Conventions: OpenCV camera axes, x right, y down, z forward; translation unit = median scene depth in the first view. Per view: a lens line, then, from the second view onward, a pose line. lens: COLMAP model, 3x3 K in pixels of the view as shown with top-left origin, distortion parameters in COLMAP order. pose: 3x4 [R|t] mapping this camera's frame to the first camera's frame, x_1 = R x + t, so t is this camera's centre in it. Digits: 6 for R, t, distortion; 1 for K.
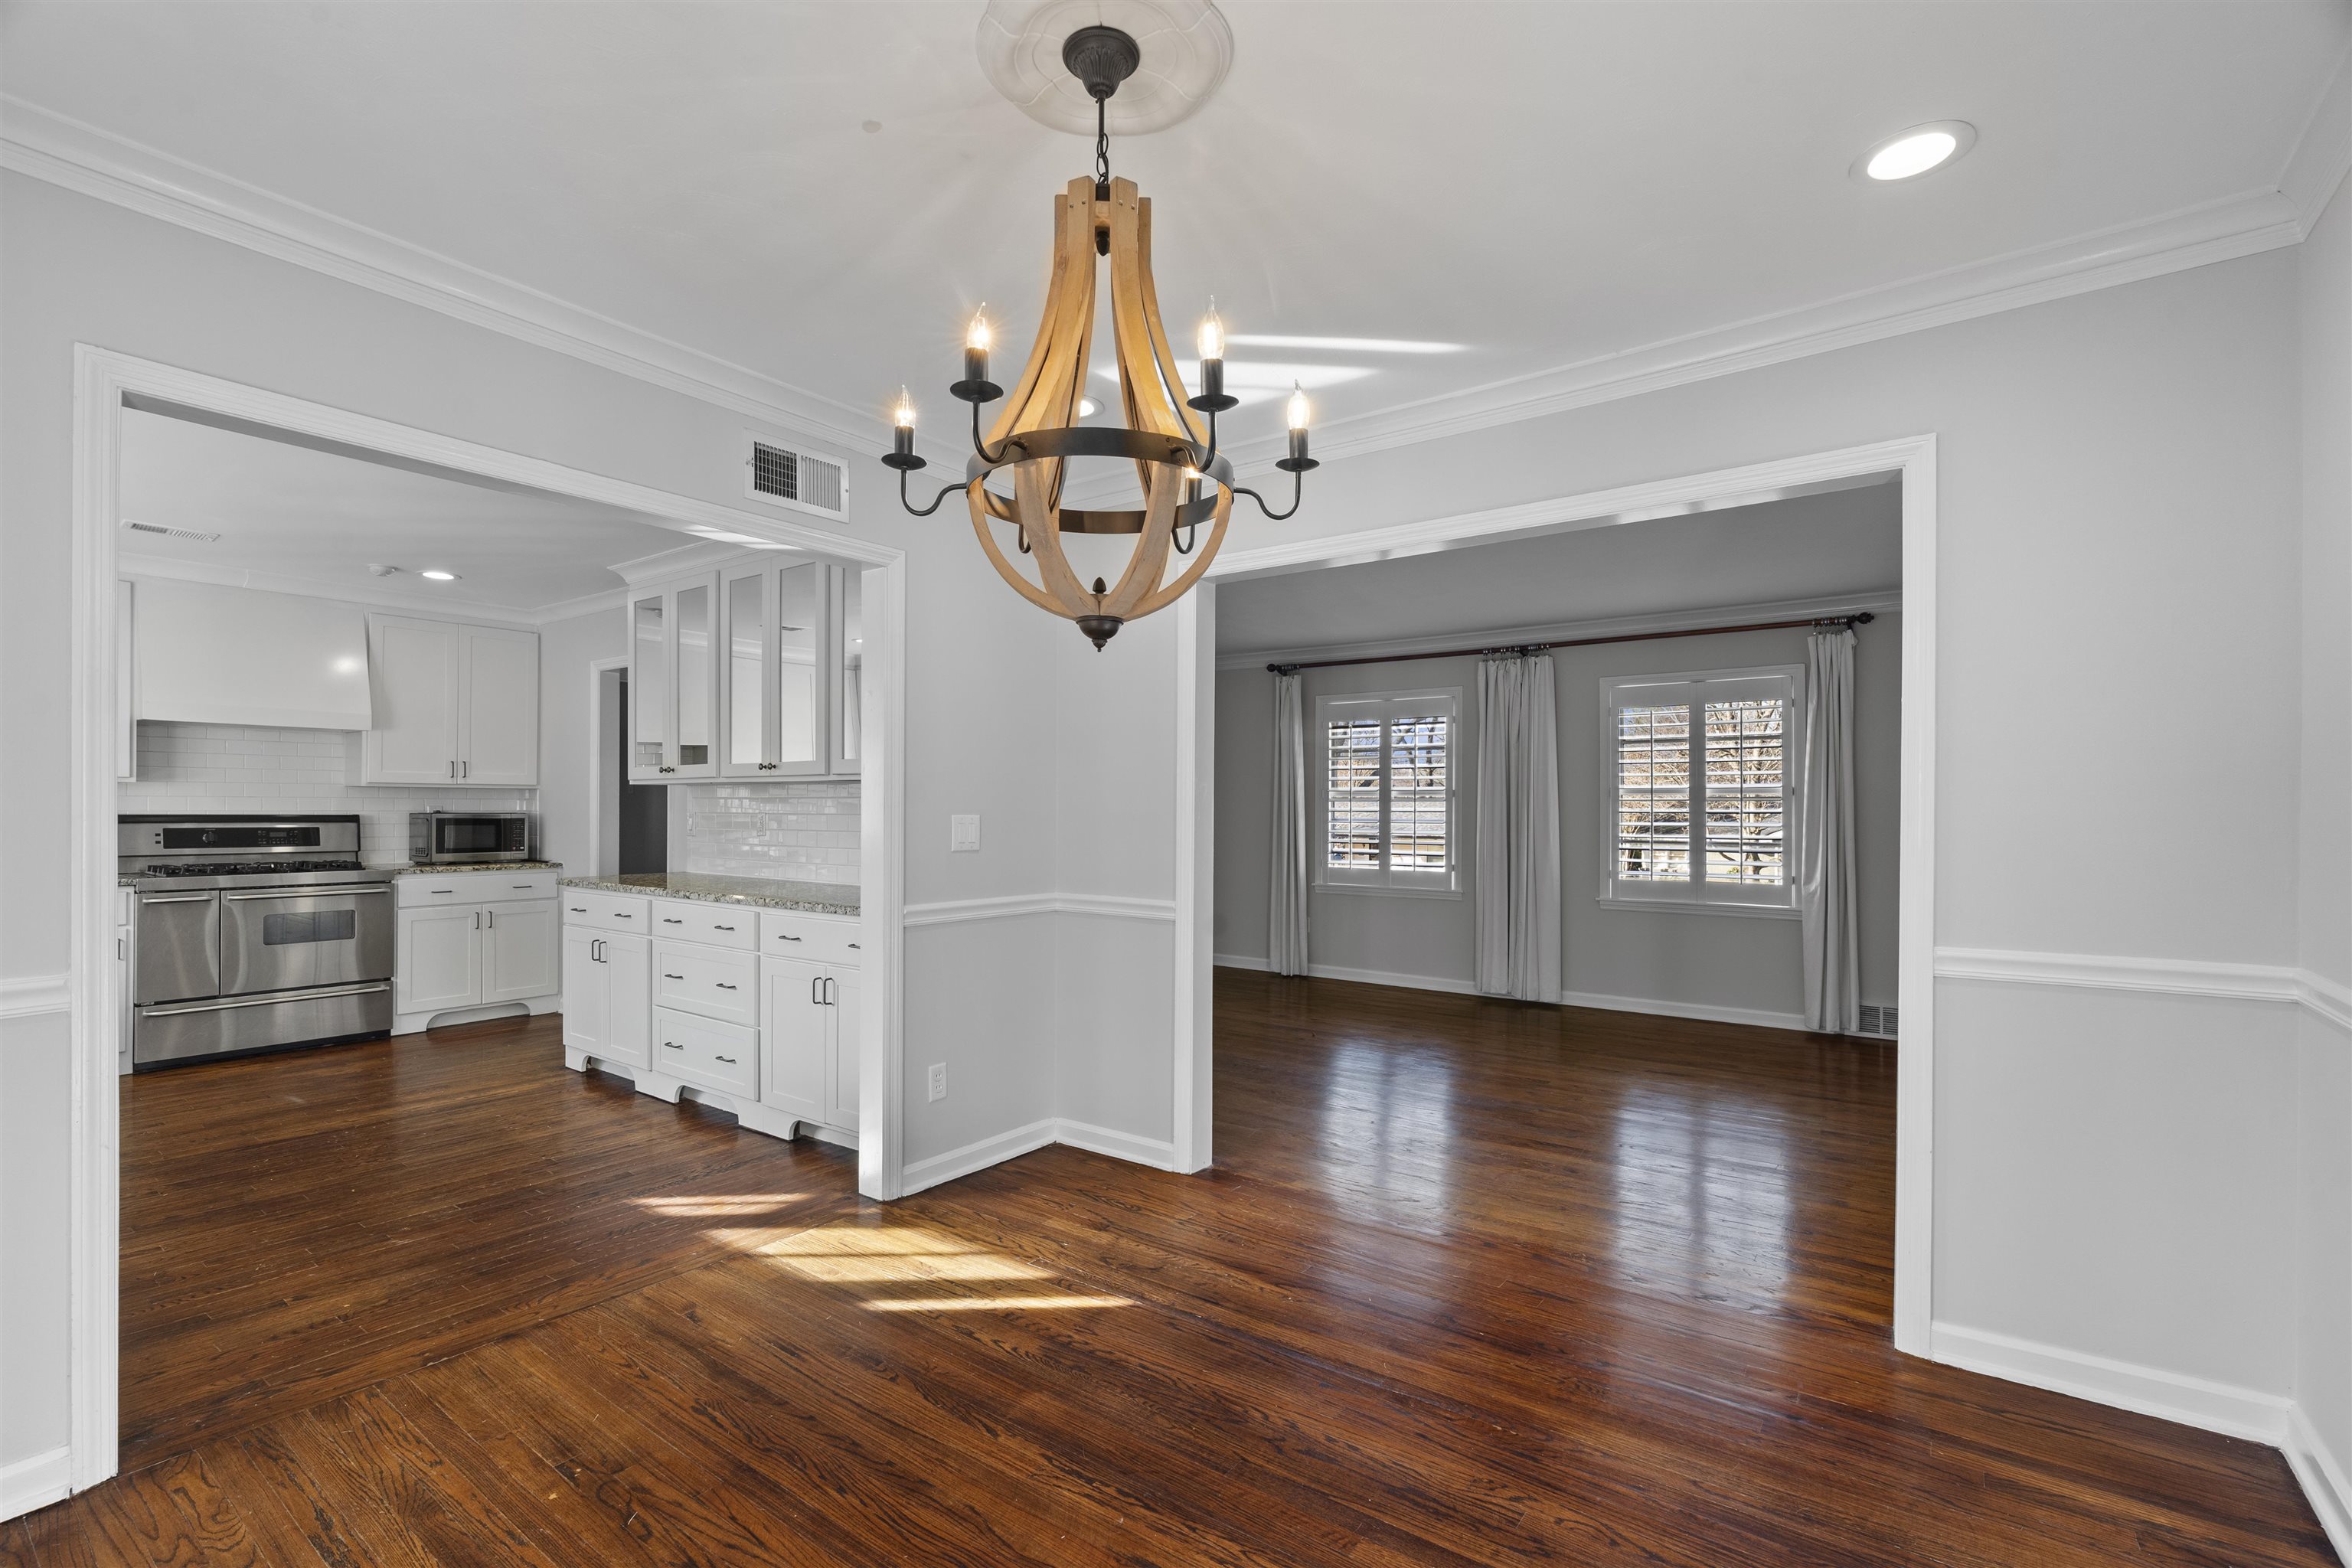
lens RADIAL K [[1055.6, 0, 1163.8], [0, 1055.6, 806.7], [0, 0, 1]] dist [-0.000658, 0.000334]
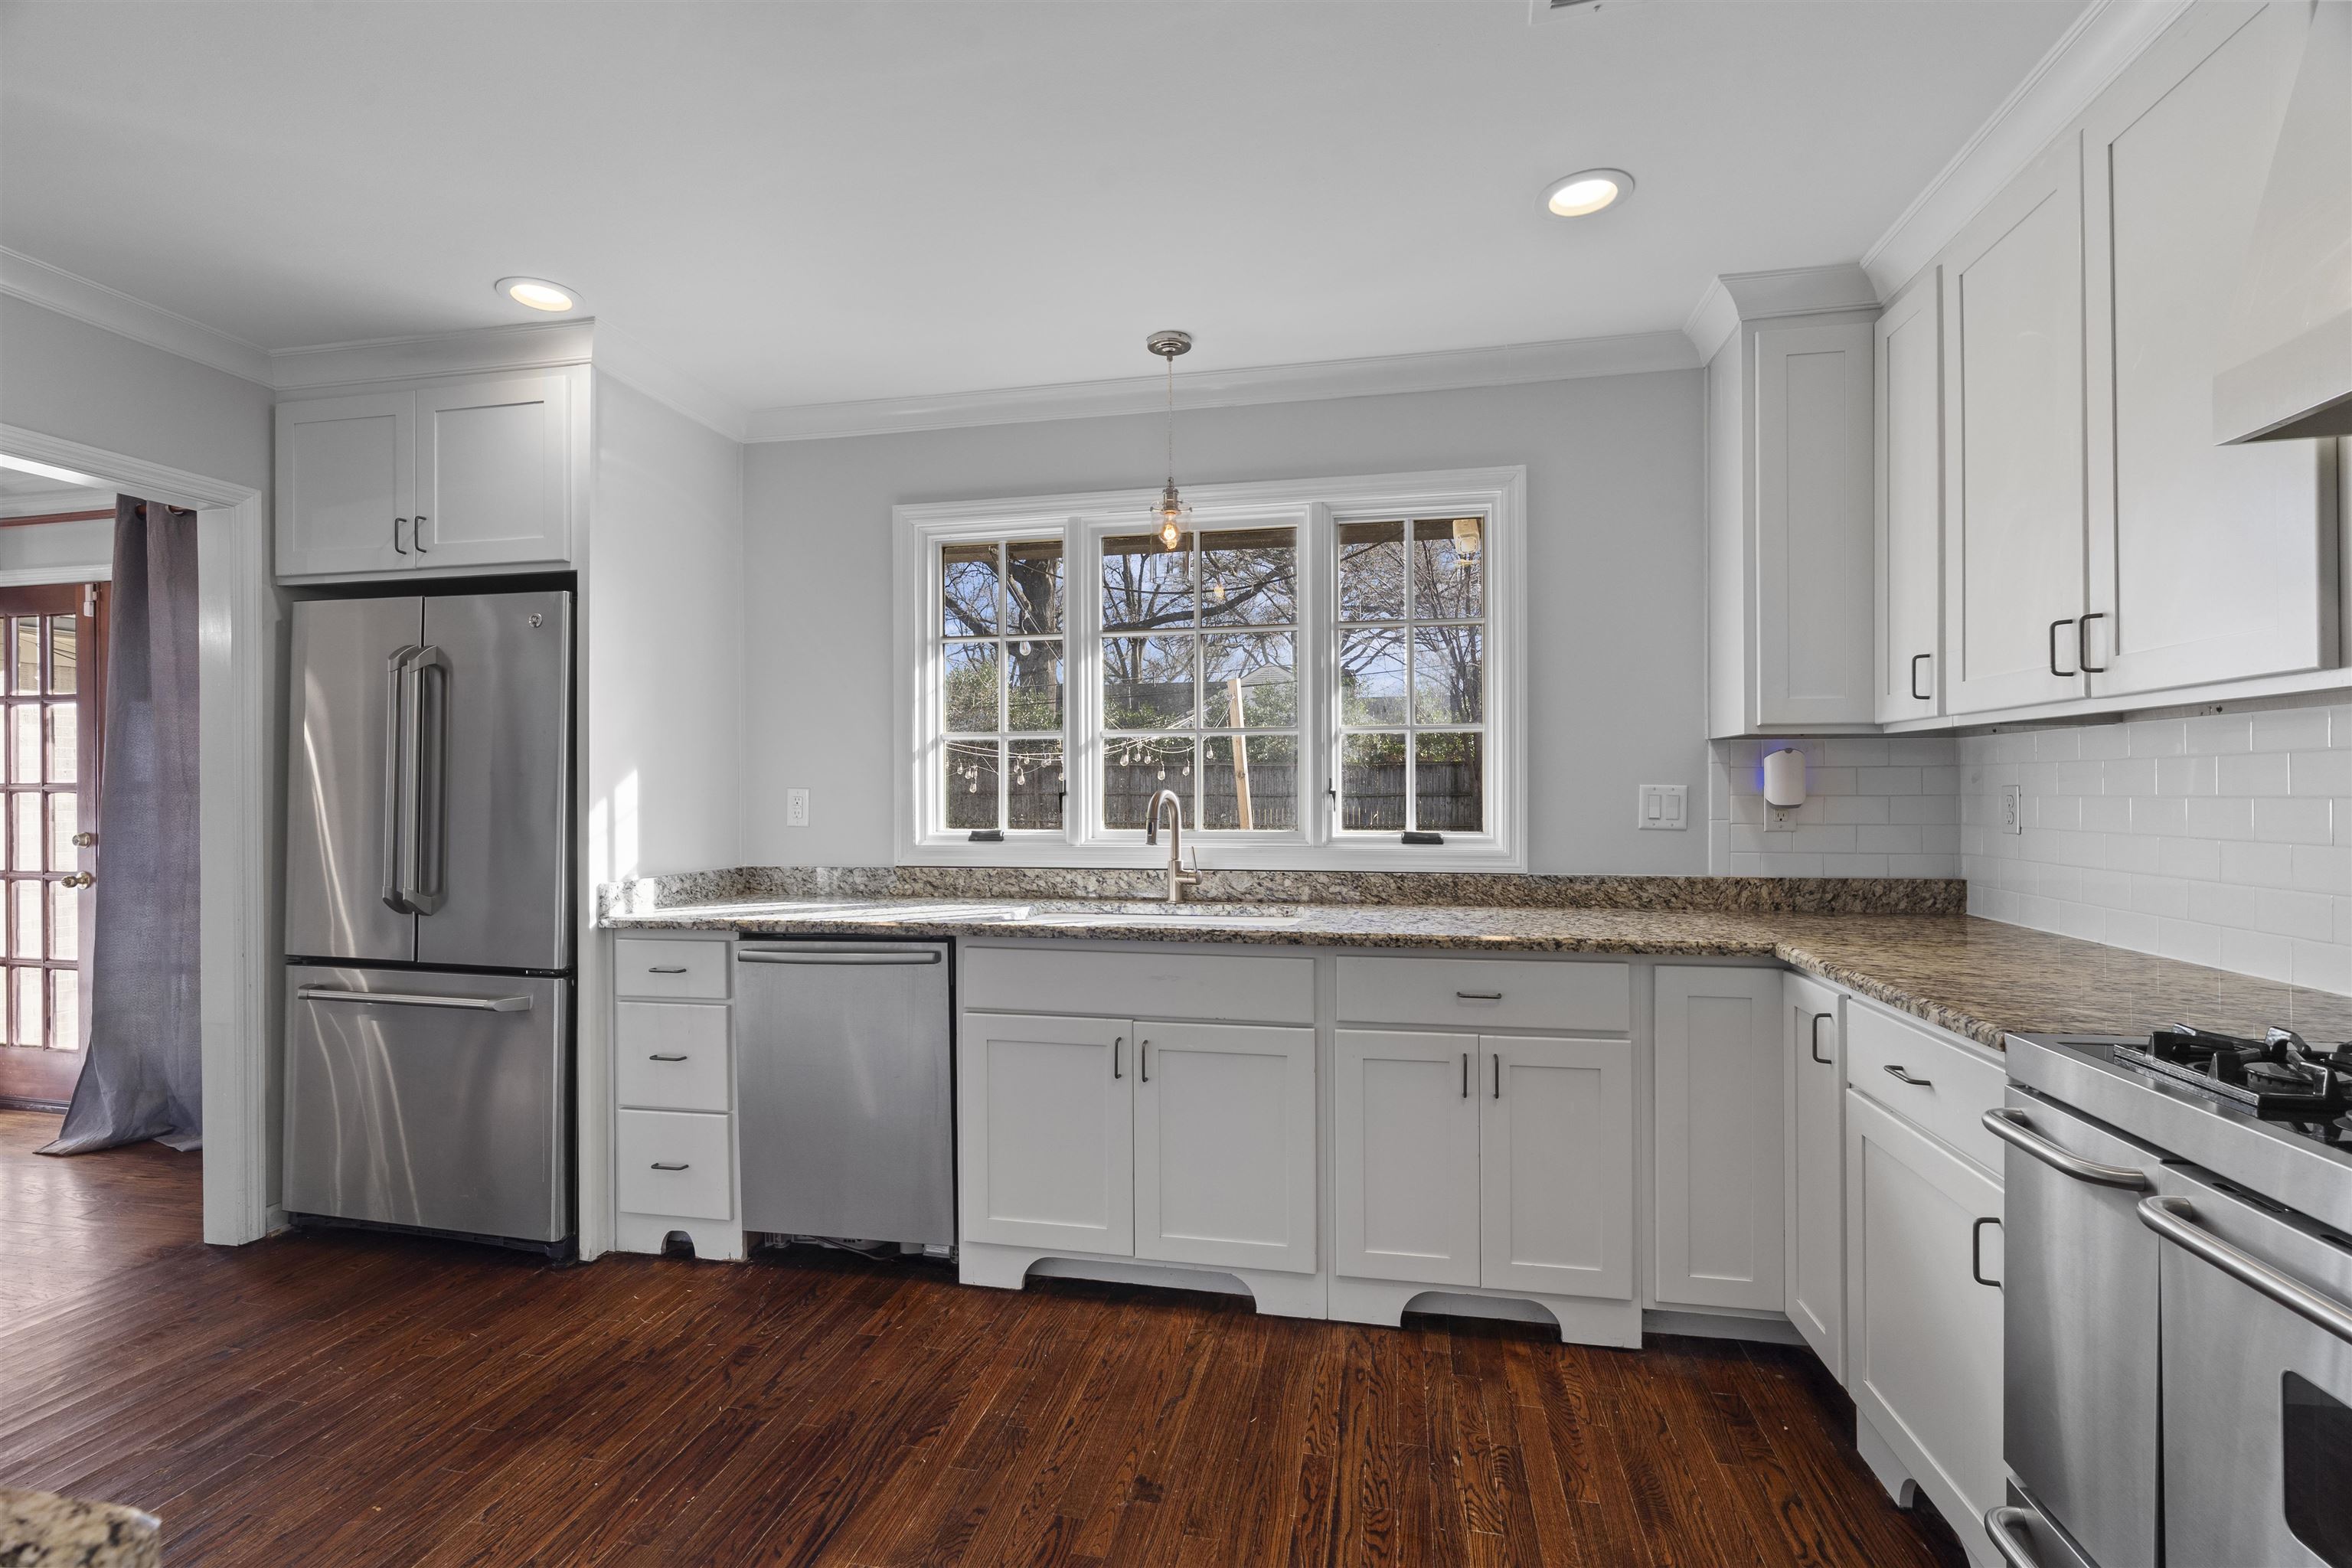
lens RADIAL K [[1068.2, 0, 1157.3], [0, 1068.2, 772.5], [0, 0, 1]] dist [-0.001860, 0.000043]
pose [[-0.910332, -0.005934, -0.413836, -0.584546], [0.001784, 0.999832, -0.018260, 0.001781], [0.413874, -0.017361, -0.910168, 1.075902]]
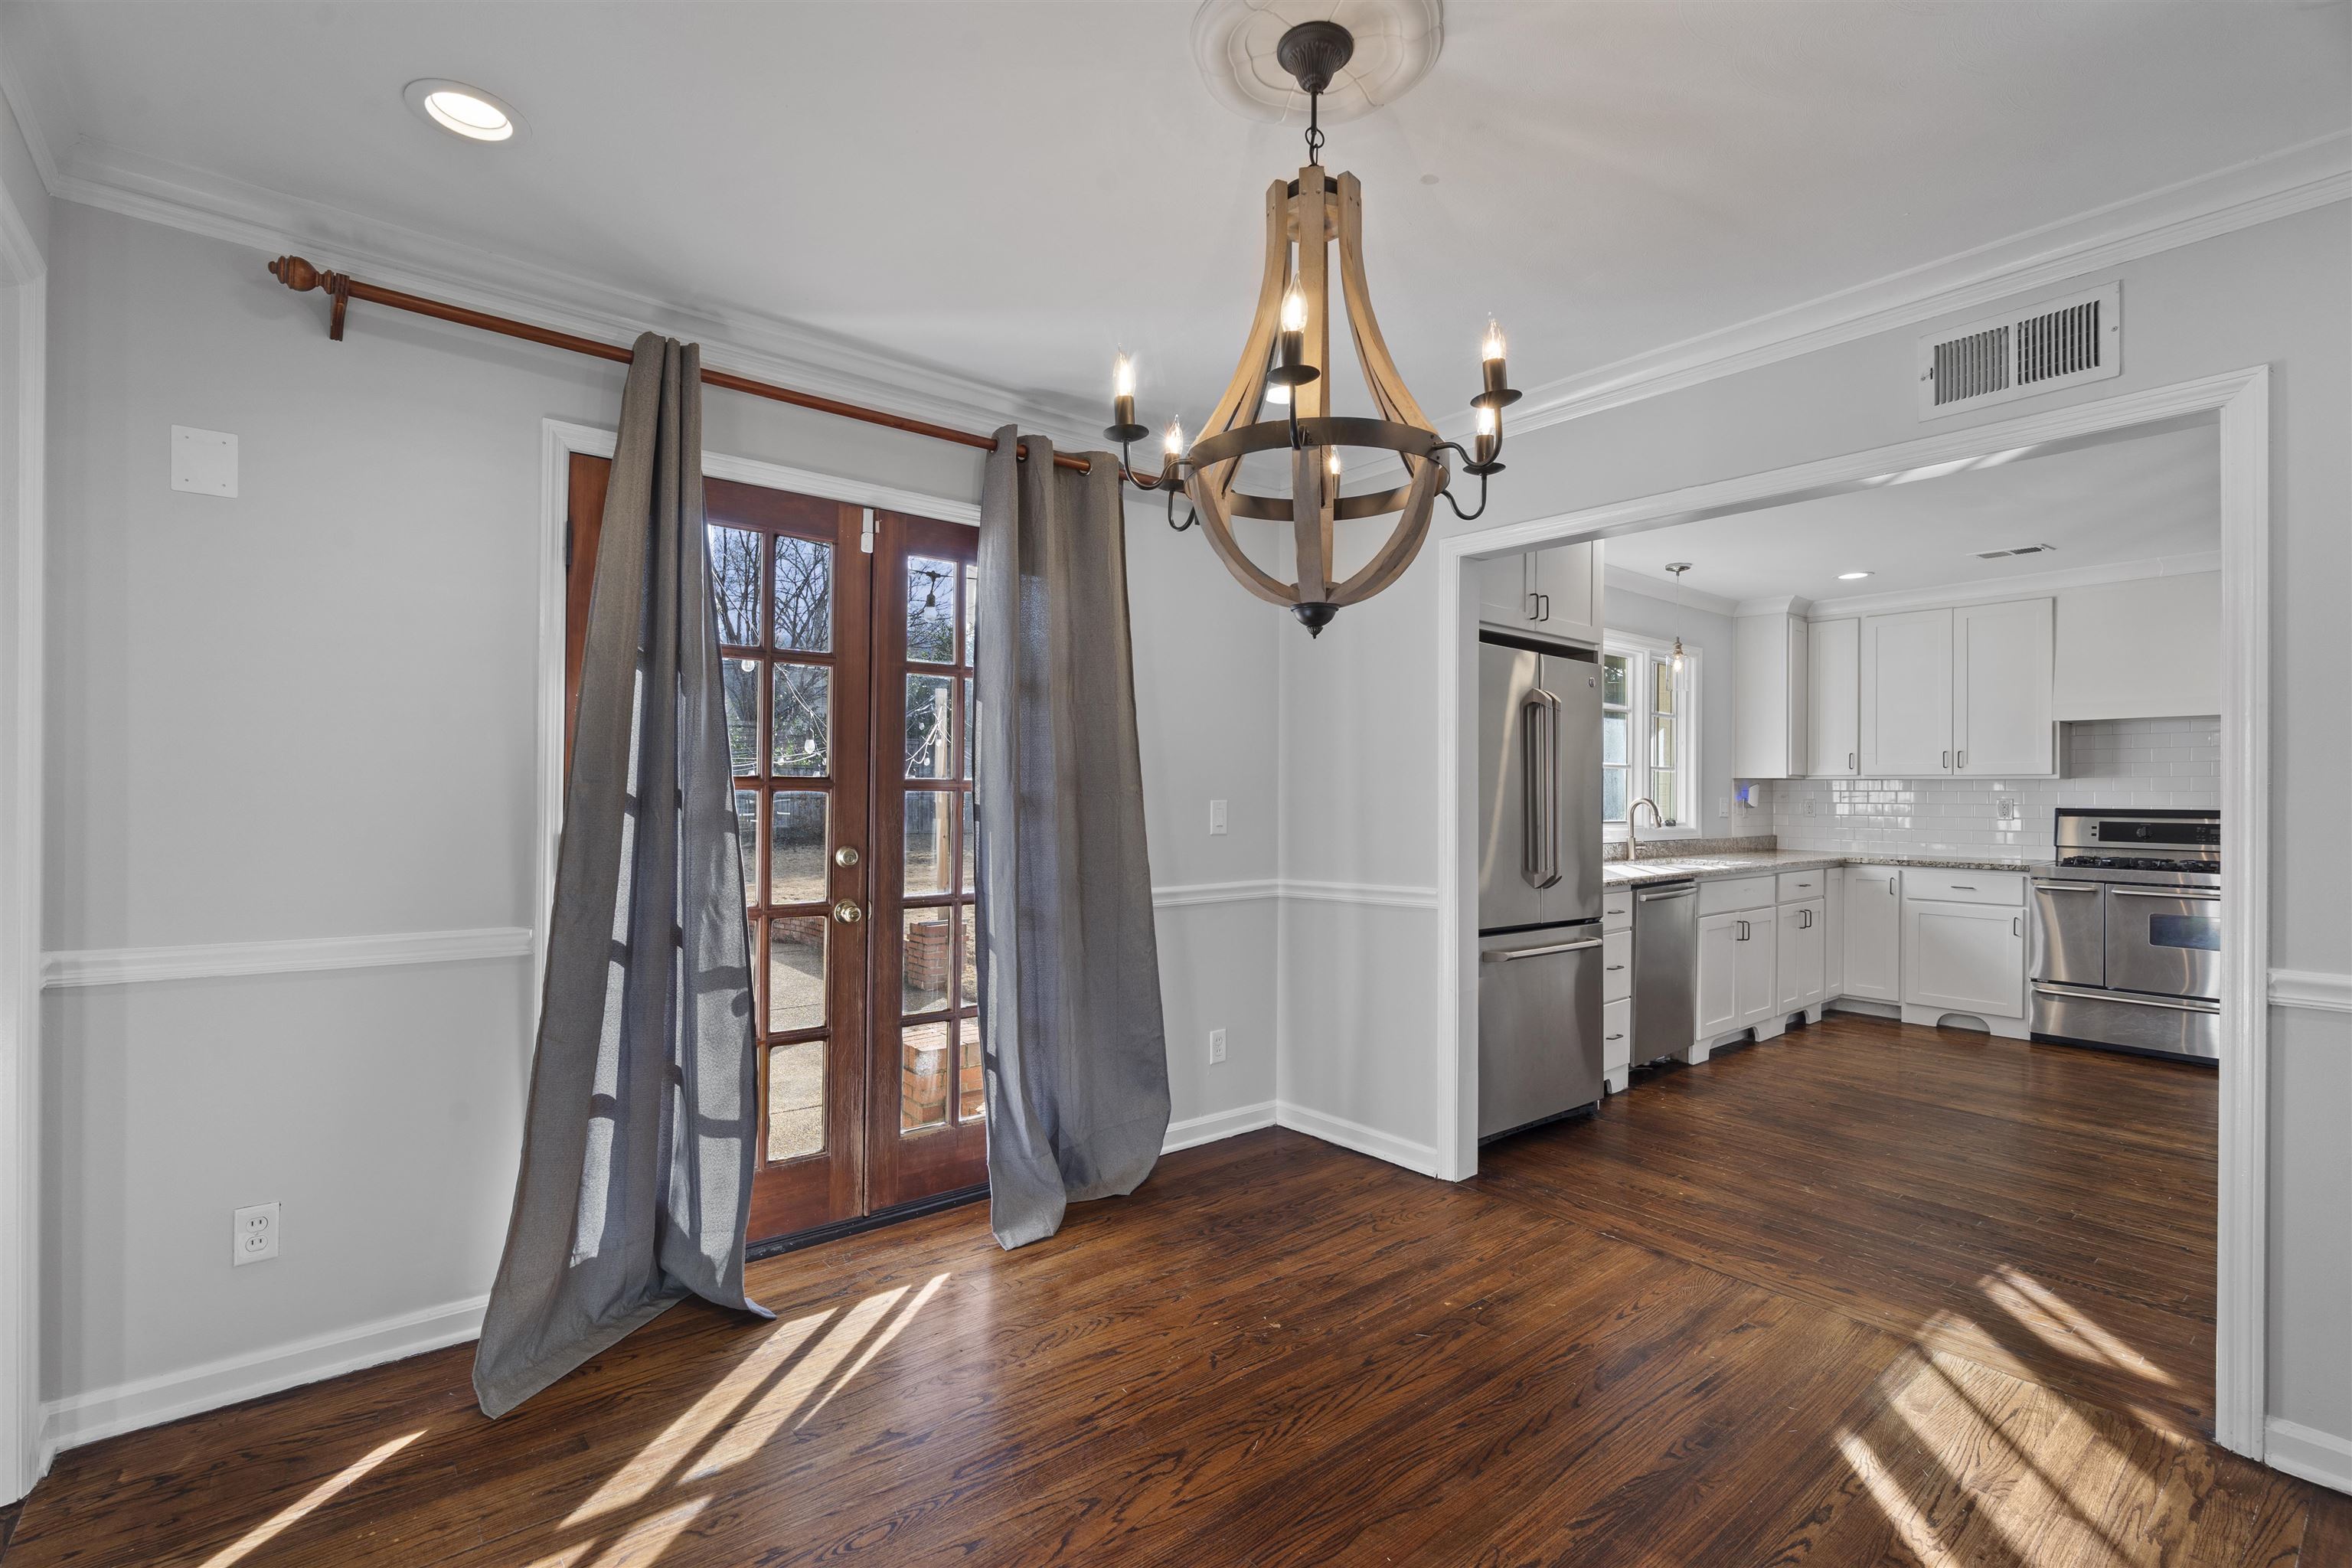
lens RADIAL K [[1066.1, 0, 1176.0], [0, 1066.1, 784.0], [0, 0, 1]] dist [0.003631, 0.000761]
pose [[-0.228675, -0.015082, -0.973386, 0.303725], [-0.005328, 0.999884, -0.014241, 0.002796], [0.973488, 0.001930, -0.228729, 0.350028]]
